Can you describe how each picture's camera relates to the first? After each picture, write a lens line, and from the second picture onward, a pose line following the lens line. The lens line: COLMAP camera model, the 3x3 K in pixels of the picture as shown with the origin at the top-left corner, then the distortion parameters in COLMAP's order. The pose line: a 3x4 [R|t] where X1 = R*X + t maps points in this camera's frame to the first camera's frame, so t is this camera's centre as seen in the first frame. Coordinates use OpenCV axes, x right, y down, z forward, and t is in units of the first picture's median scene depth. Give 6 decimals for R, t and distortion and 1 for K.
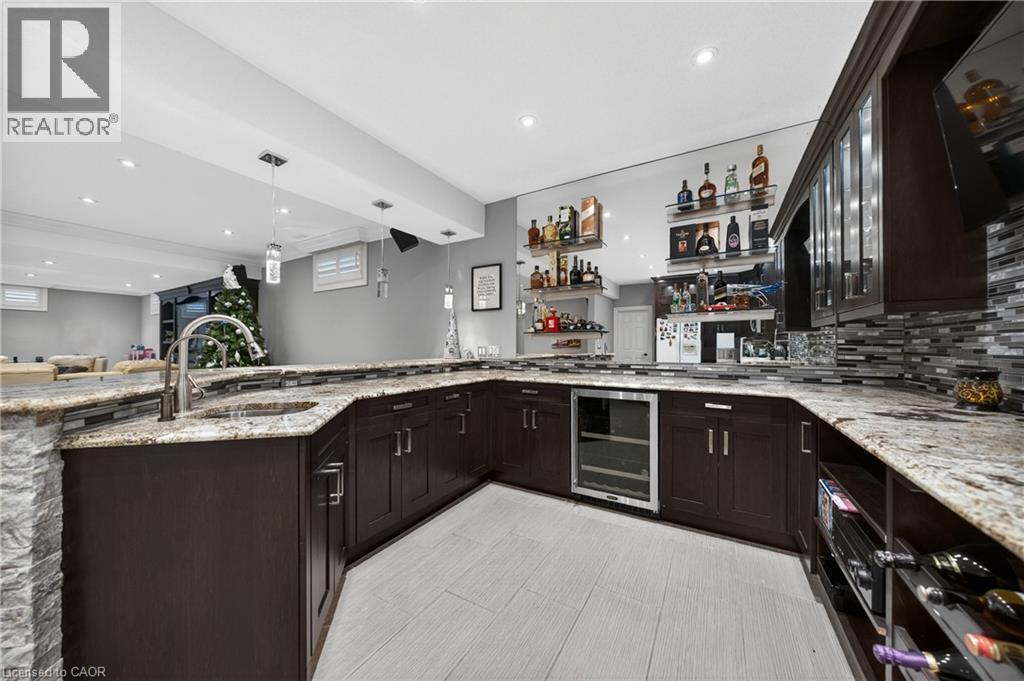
lens RADIAL K [[351.0, 0, 511.9], [0, 351.0, 345.4], [0, 0, 1]] dist [-0.001597, 0.000062]
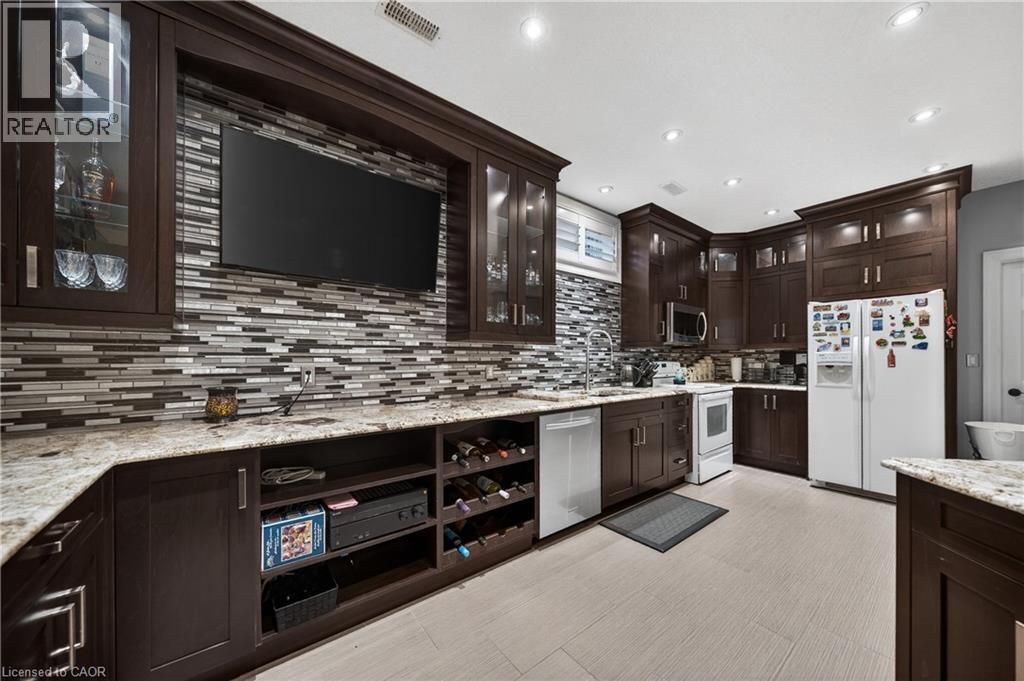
lens RADIAL K [[351.0, 0, 518.1], [0, 351.0, 360.4], [0, 0, 1]] dist [-0.001597, 0.000062]
pose [[-0.934397, -0.003383, 0.356217, 0.000938], [-0.002562, 0.999993, 0.002778, -0.011243], [-0.356224, 0.001684, -0.934399, 0.818874]]
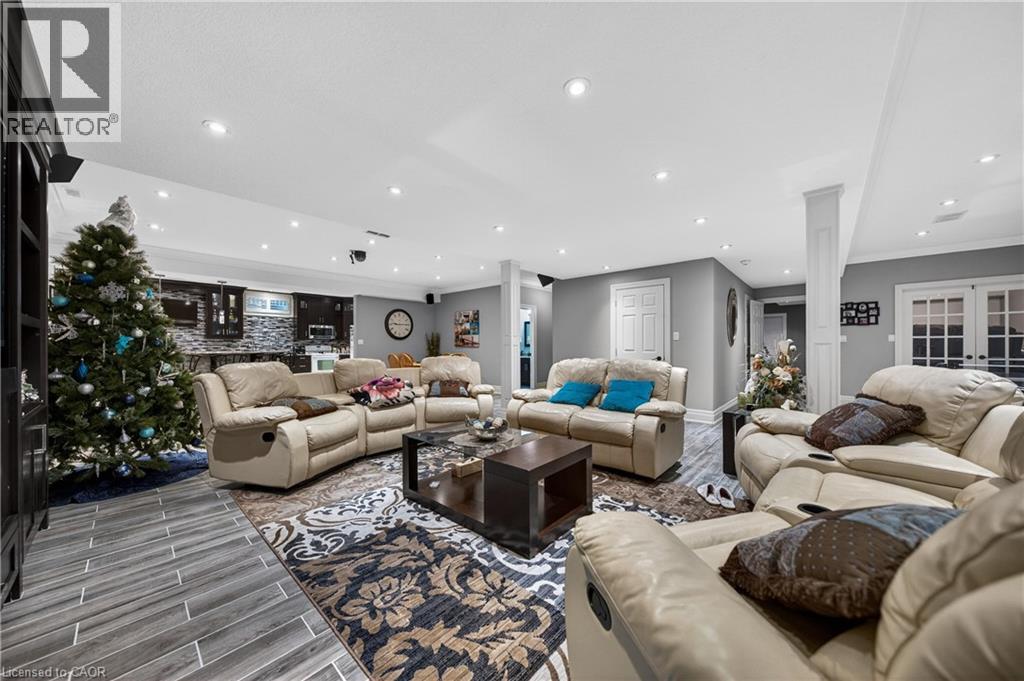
lens RADIAL K [[351.0, 0, 512.7], [0, 351.0, 348.3], [0, 0, 1]] dist [-0.001597, 0.000062]
pose [[-0.981430, 0.001224, 0.191819, -2.678005], [0.001977, 0.999991, 0.003731, 0.017260], [-0.191813, 0.004041, -0.981423, 2.514369]]
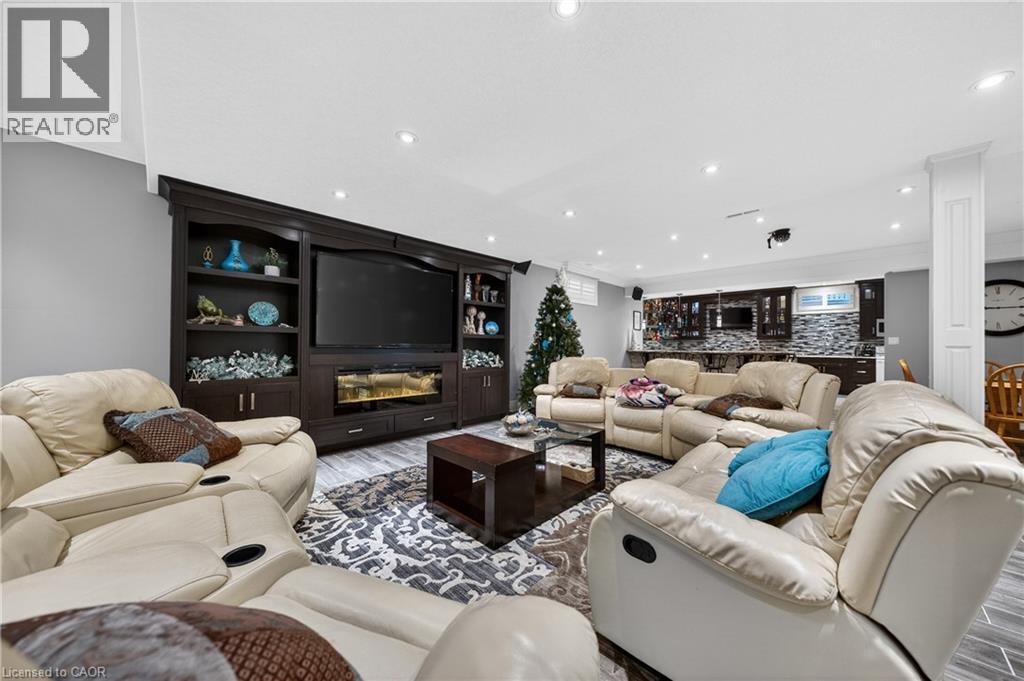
lens RADIAL K [[351.0, 0, 511.7], [0, 351.0, 344.3], [0, 0, 1]] dist [-0.001597, 0.000062]
pose [[0.238516, 0.002918, 0.971134, -3.293926], [-0.007596, 0.999971, -0.001139, 0.009249], [-0.971109, -0.007105, 0.238531, 1.575693]]
